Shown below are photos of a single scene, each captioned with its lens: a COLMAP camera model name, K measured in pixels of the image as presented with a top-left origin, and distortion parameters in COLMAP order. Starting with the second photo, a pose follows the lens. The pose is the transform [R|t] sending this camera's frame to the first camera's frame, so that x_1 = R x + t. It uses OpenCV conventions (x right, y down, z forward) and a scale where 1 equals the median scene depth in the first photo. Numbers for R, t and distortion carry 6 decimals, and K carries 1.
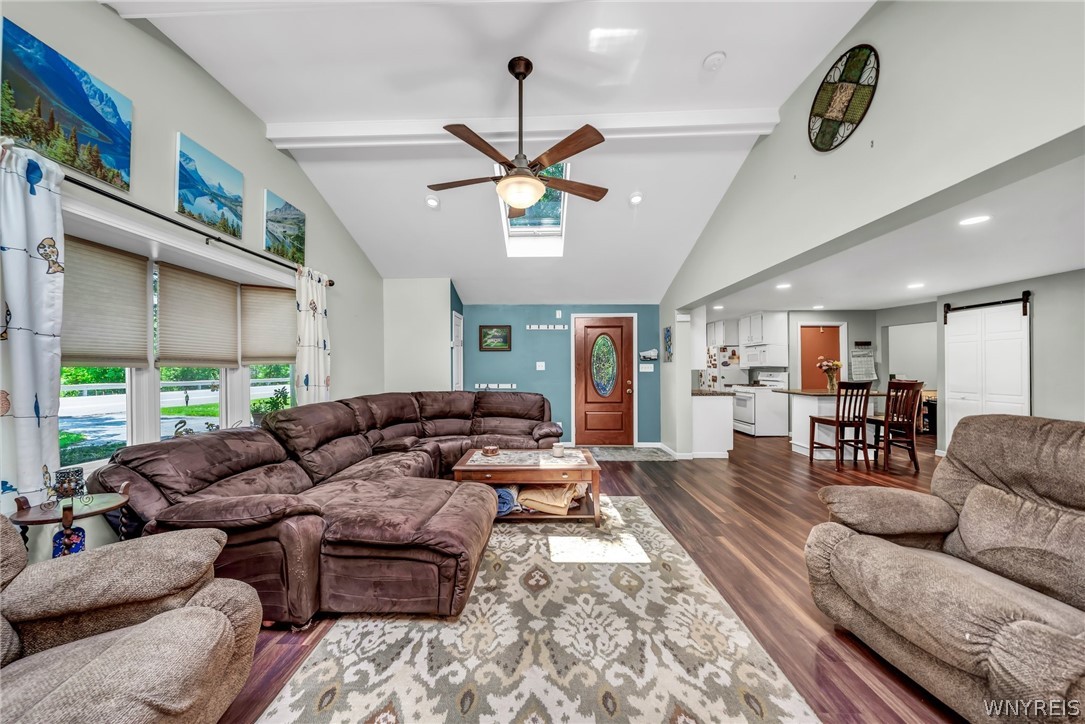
lens RADIAL K [[379.2, 0, 535.3], [0, 379.2, 367.0], [0, 0, 1]] dist [-0.002157, -0.000230]
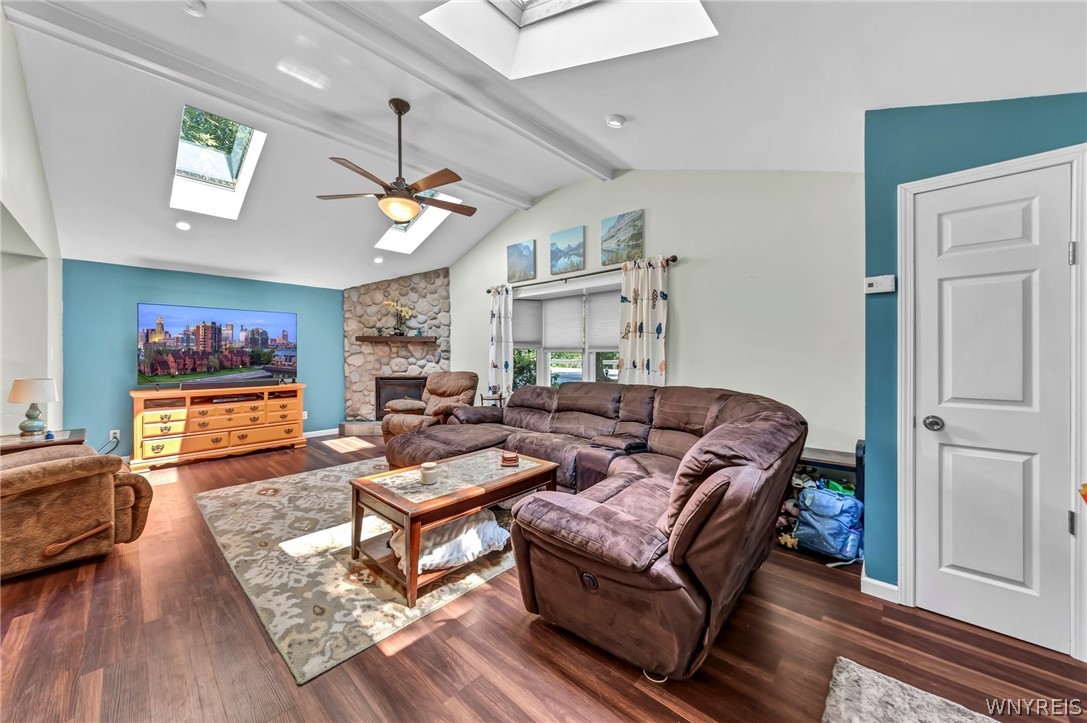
lens RADIAL K [[395.8, 0, 531.0], [0, 395.8, 354.4], [0, 0, 1]] dist [0.000604, 0.000029]
pose [[-0.678867, 0.005298, -0.734242, 0.538214], [0.007283, 0.999973, 0.000481, 0.007020], [0.734225, -0.005021, -0.678887, 1.905891]]
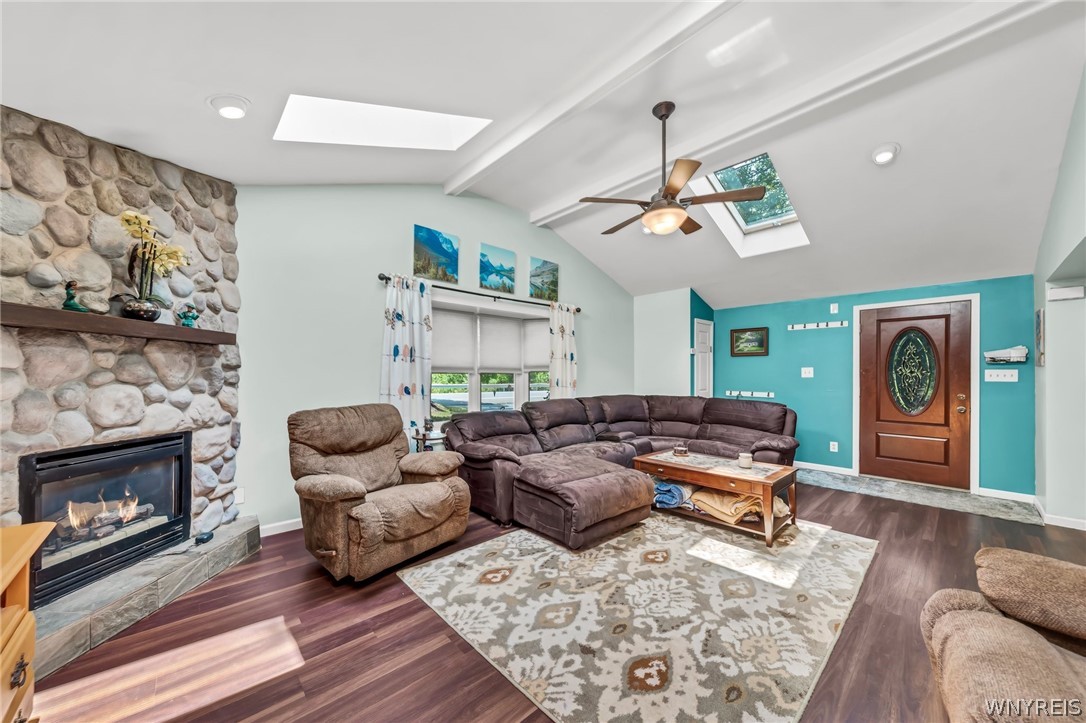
lens RADIAL K [[389.8, 0, 537.4], [0, 389.8, 374.1], [0, 0, 1]] dist [0.000188, -0.000041]
pose [[0.692205, 0.004425, -0.721688, 0.480126], [-0.002200, 0.999989, 0.004021, -0.002538], [0.721698, -0.001196, 0.692207, -0.071912]]
